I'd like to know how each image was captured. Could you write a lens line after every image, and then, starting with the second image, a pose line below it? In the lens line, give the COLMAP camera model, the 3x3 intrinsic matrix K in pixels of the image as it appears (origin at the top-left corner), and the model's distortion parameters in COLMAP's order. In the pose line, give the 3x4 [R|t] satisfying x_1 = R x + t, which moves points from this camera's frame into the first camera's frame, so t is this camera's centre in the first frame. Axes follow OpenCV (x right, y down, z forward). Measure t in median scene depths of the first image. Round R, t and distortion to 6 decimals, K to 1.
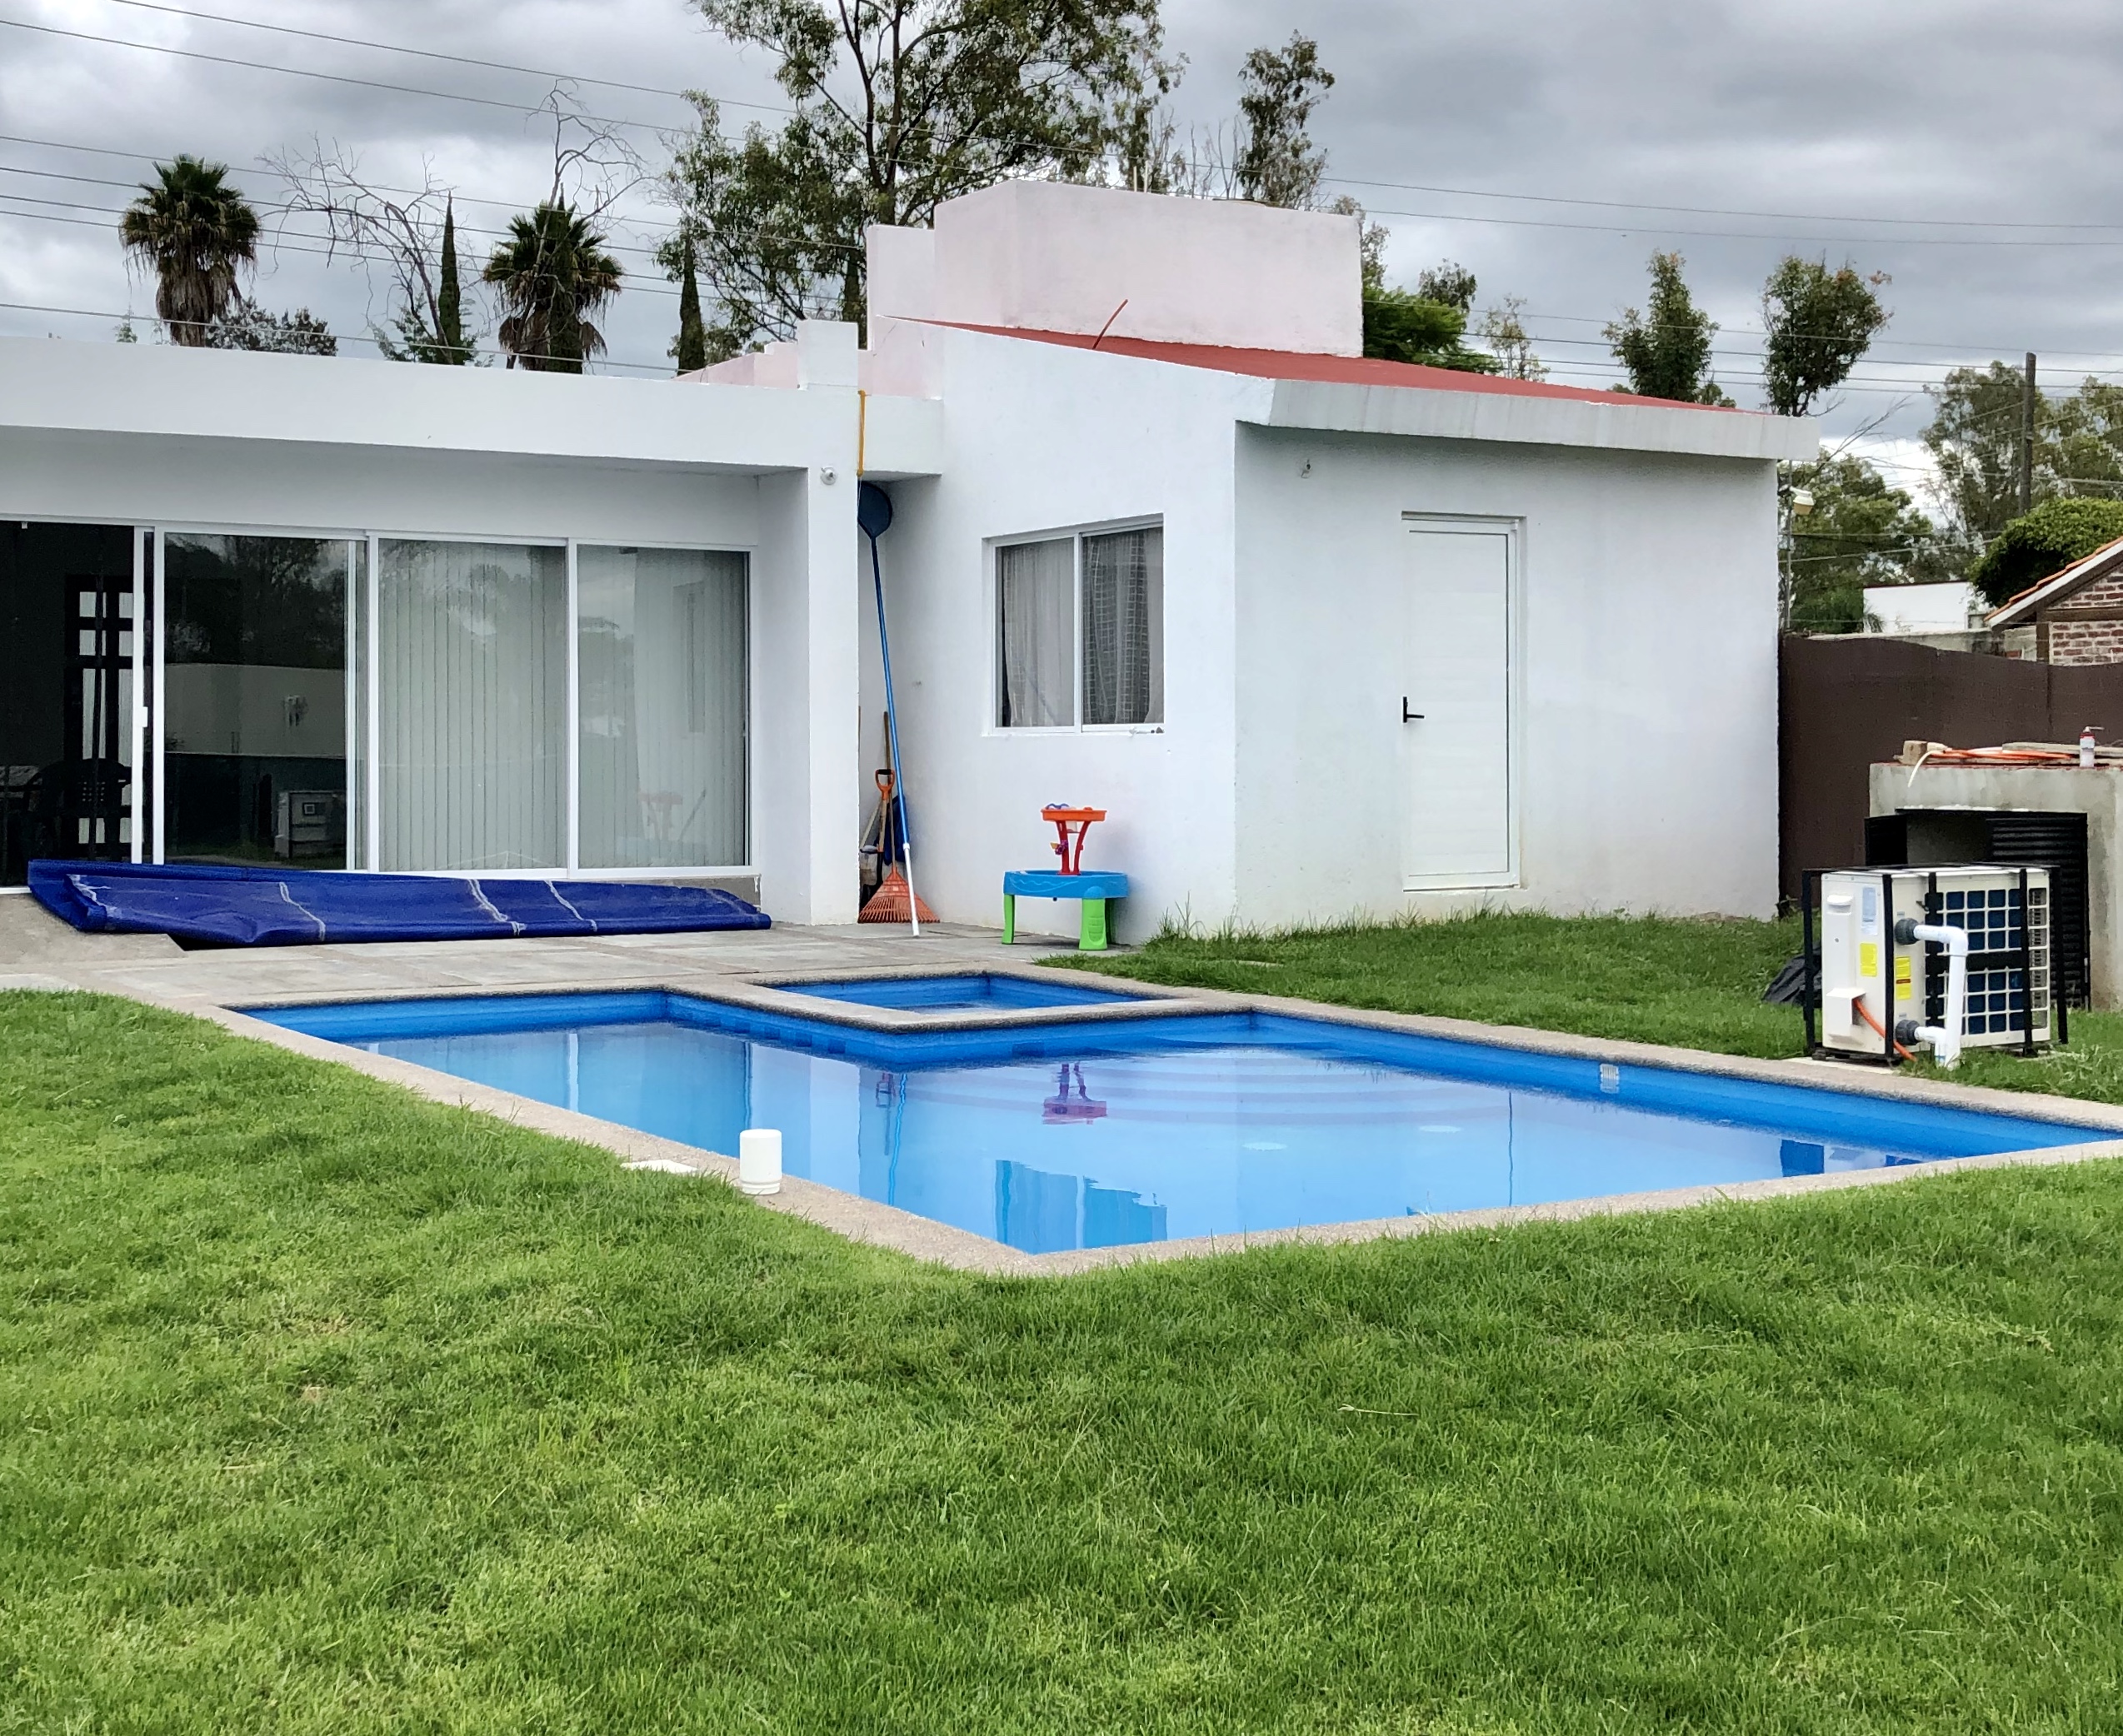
lens RADIAL K [[2736.6, 0, 1062.3], [0, 2736.6, 865.5], [0, 0, 1]] dist [-0.006303, 0.000000]
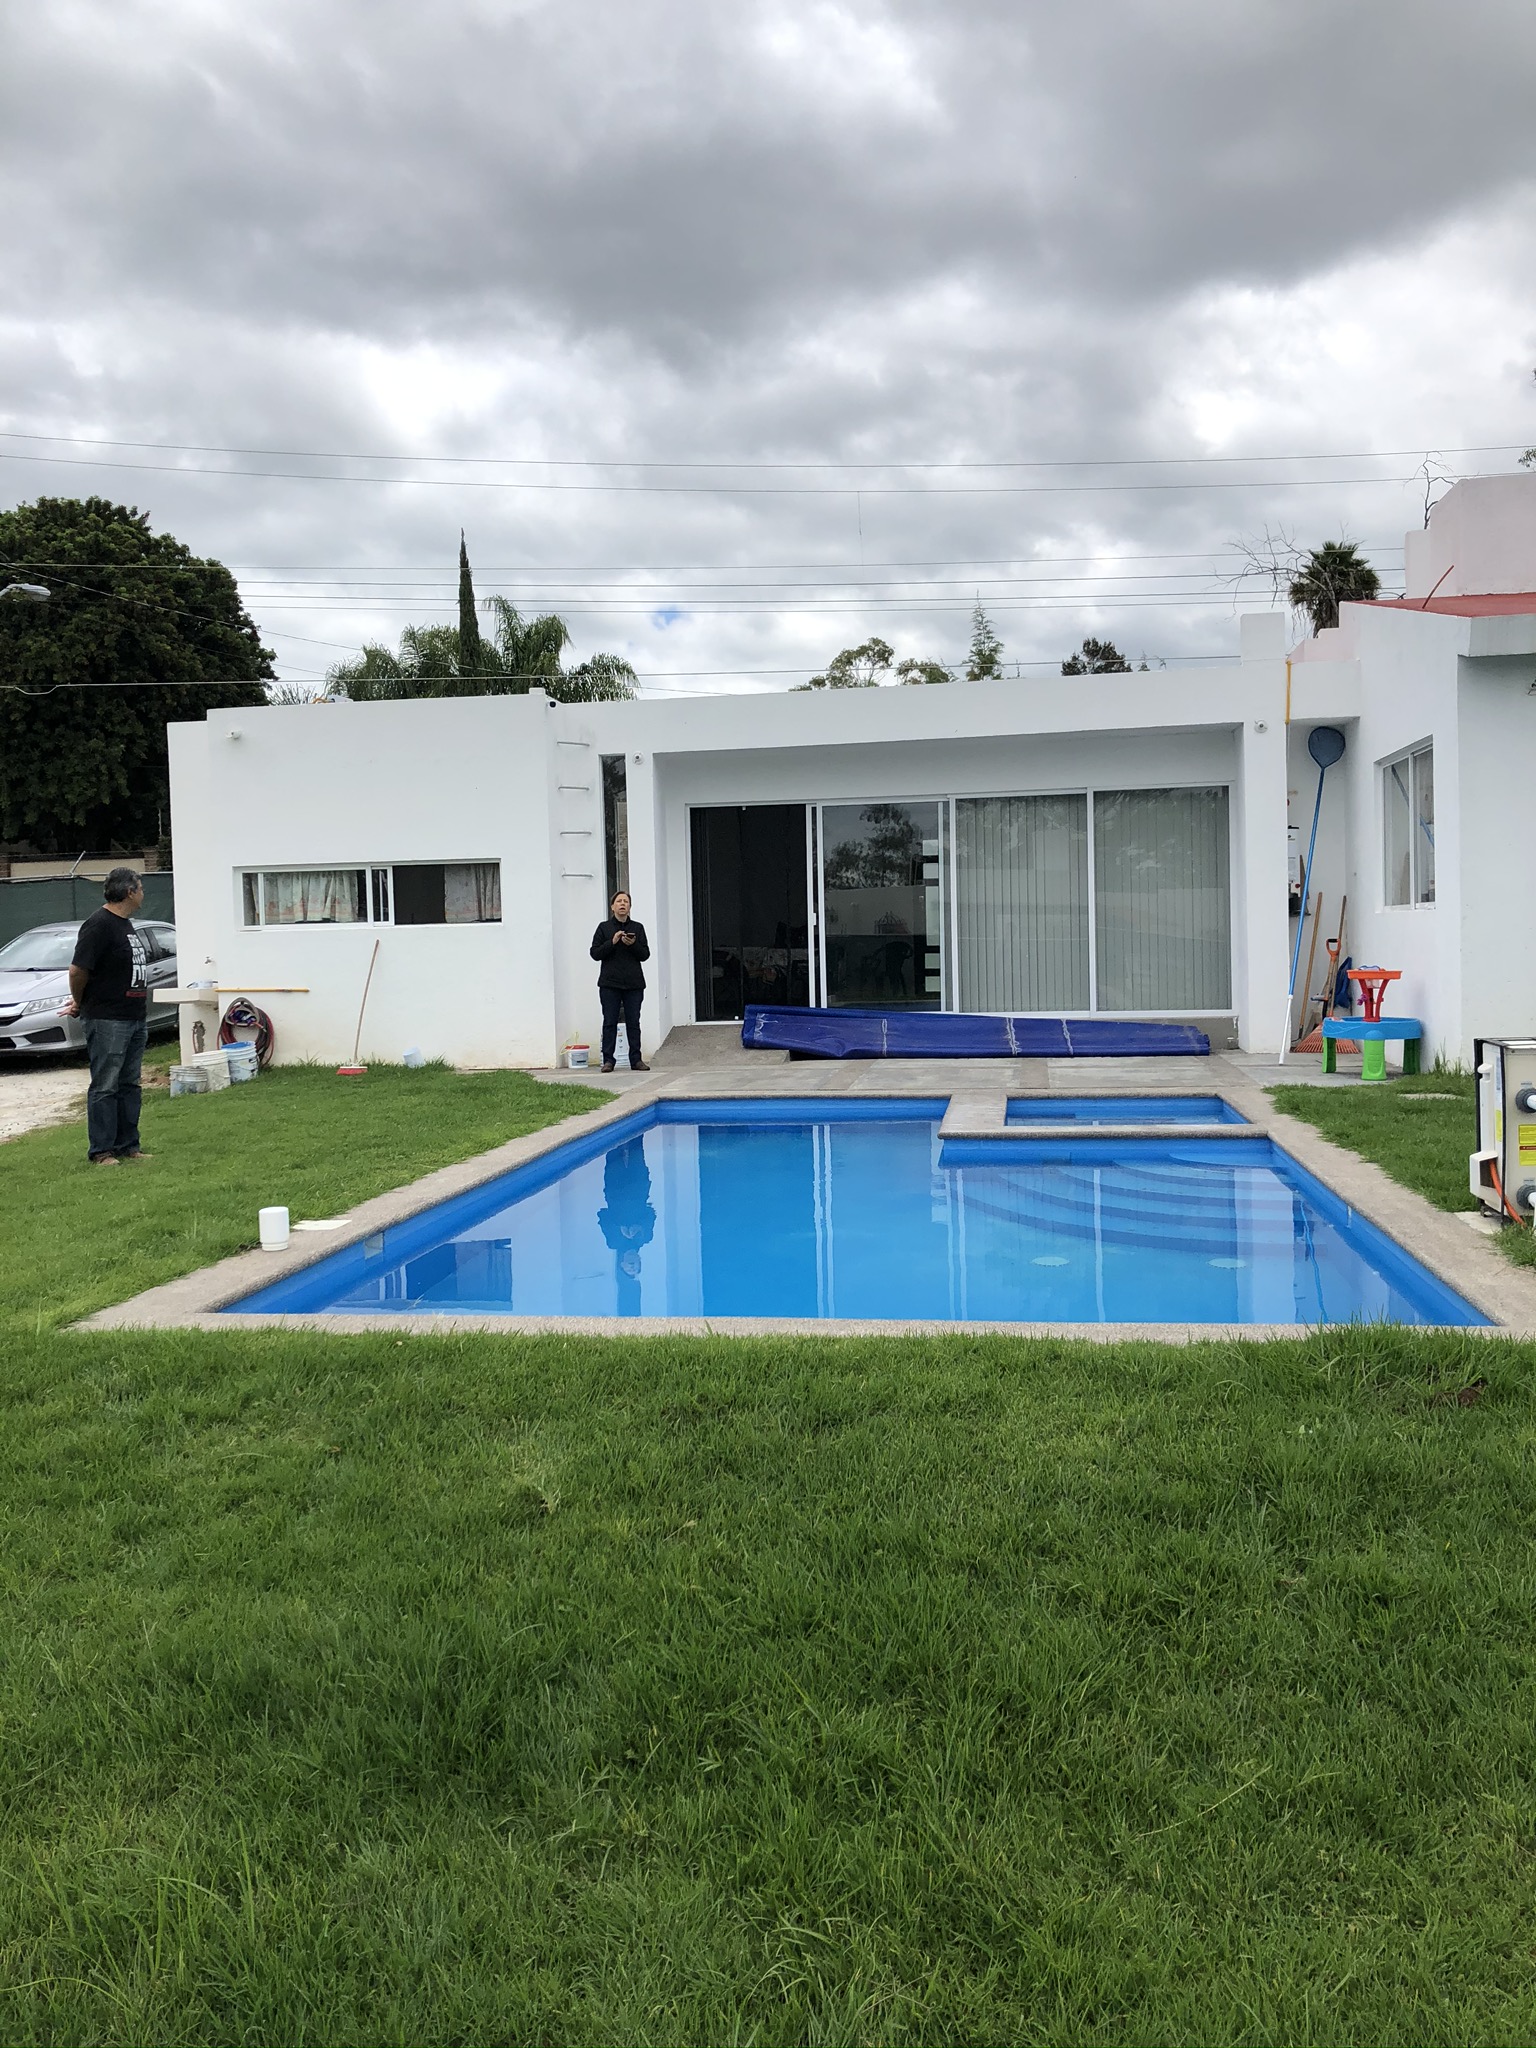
lens RADIAL K [[1701.0, 0, 766.5], [0, 1701.0, 1023.8], [0, 0, 1]] dist [0.000638, 0.007202]
pose [[0.747202, 0.012916, -0.664471, 0.314836], [-0.000428, 0.999820, 0.018953, -0.009910], [0.664597, -0.013877, 0.747073, 0.199676]]
